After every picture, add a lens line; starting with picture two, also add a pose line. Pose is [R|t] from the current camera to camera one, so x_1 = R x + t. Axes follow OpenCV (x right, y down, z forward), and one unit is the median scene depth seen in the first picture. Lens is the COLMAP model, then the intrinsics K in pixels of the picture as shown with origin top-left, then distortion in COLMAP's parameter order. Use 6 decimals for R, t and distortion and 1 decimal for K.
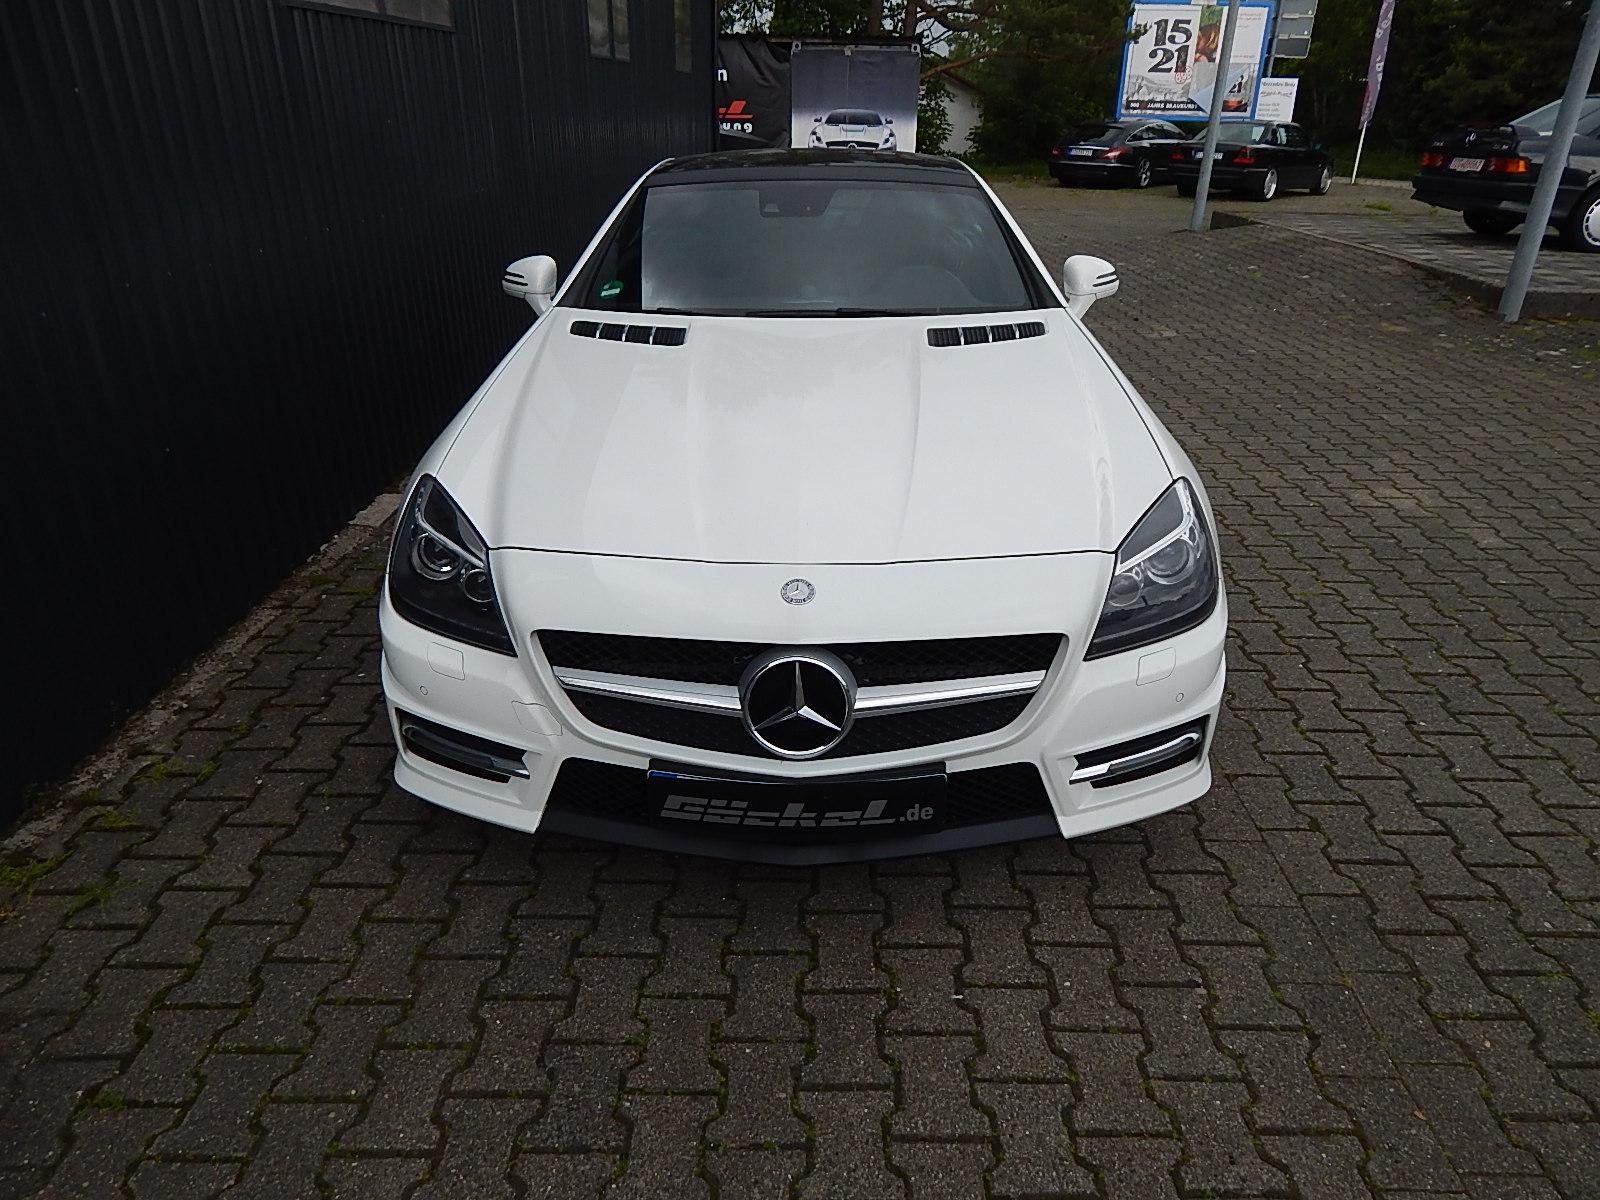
lens RADIAL K [[1060.4, 0, 801.2], [0, 1060.4, 601.5], [0, 0, 1]] dist [0.010978, -0.007256]
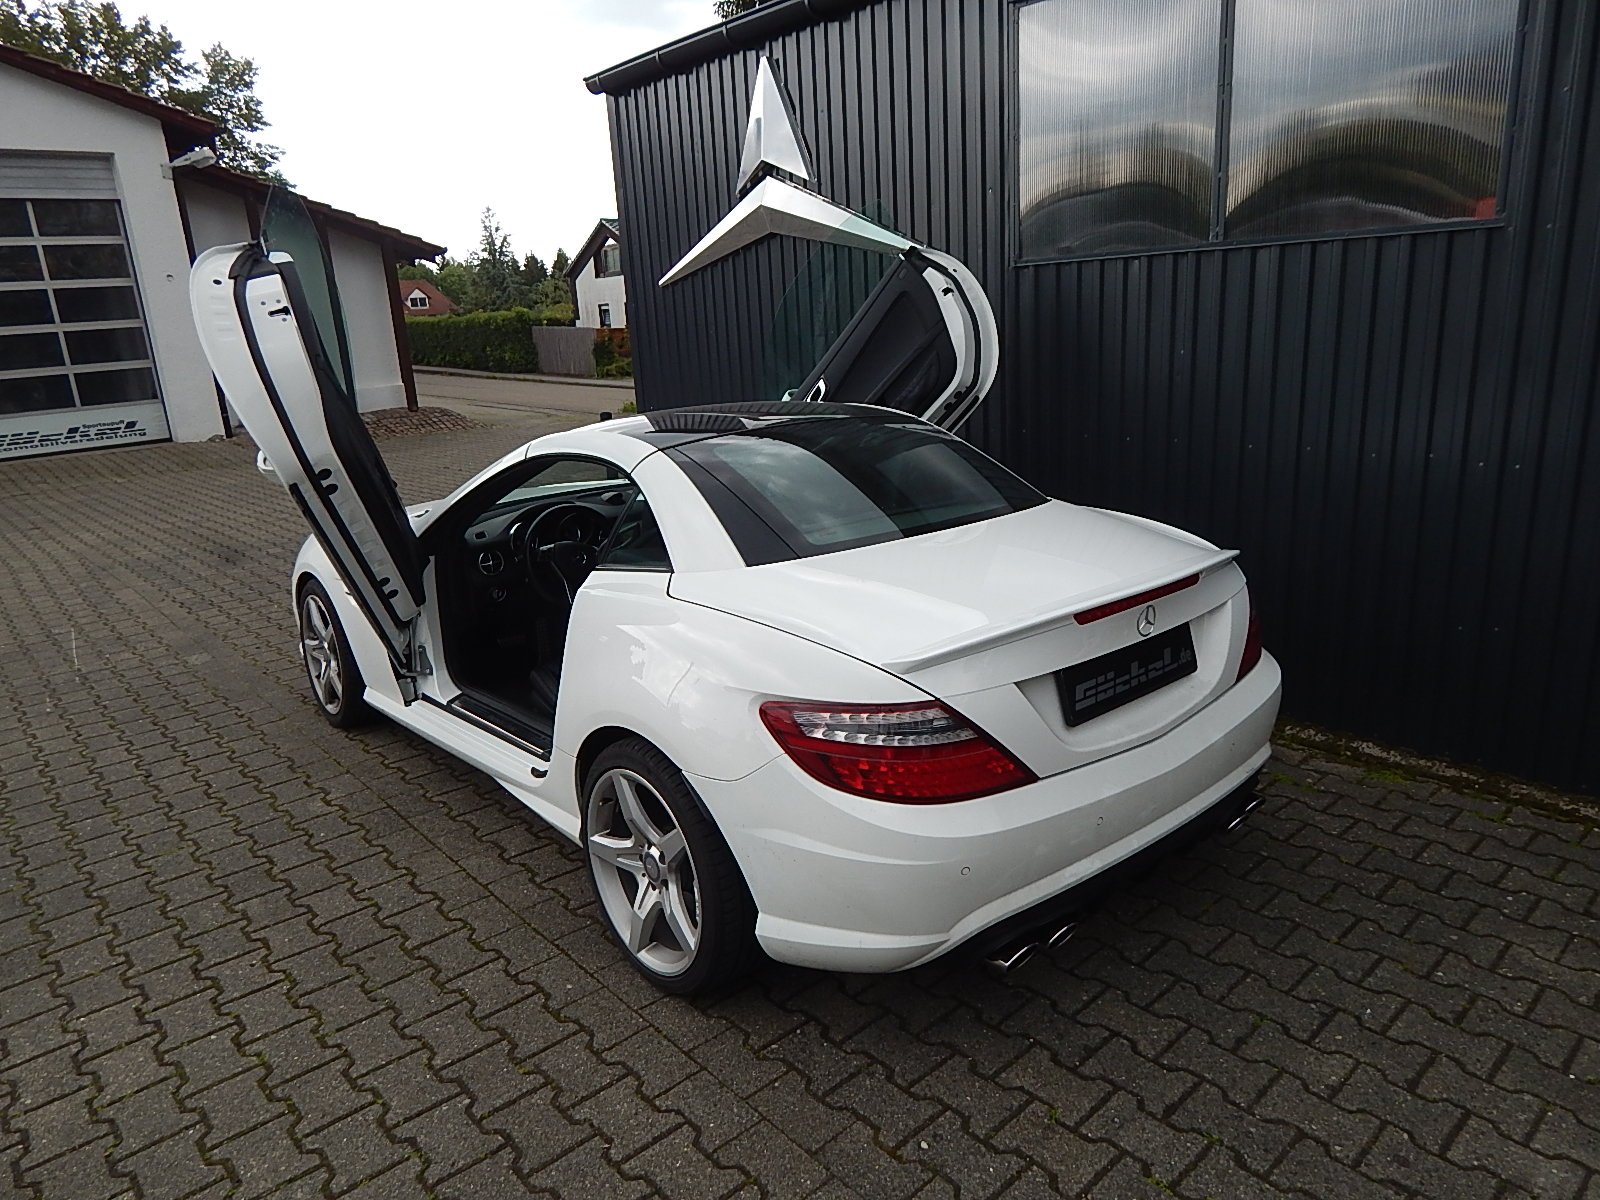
lens RADIAL K [[1054.9, 0, 801.5], [0, 1054.9, 601.8], [0, 0, 1]] dist [0.009683, -0.010931]
pose [[-0.747750, 0.198902, -0.633489, 1.065632], [-0.251660, 0.797995, 0.547605, -1.510482], [0.614441, 0.568895, -0.546645, 3.041202]]
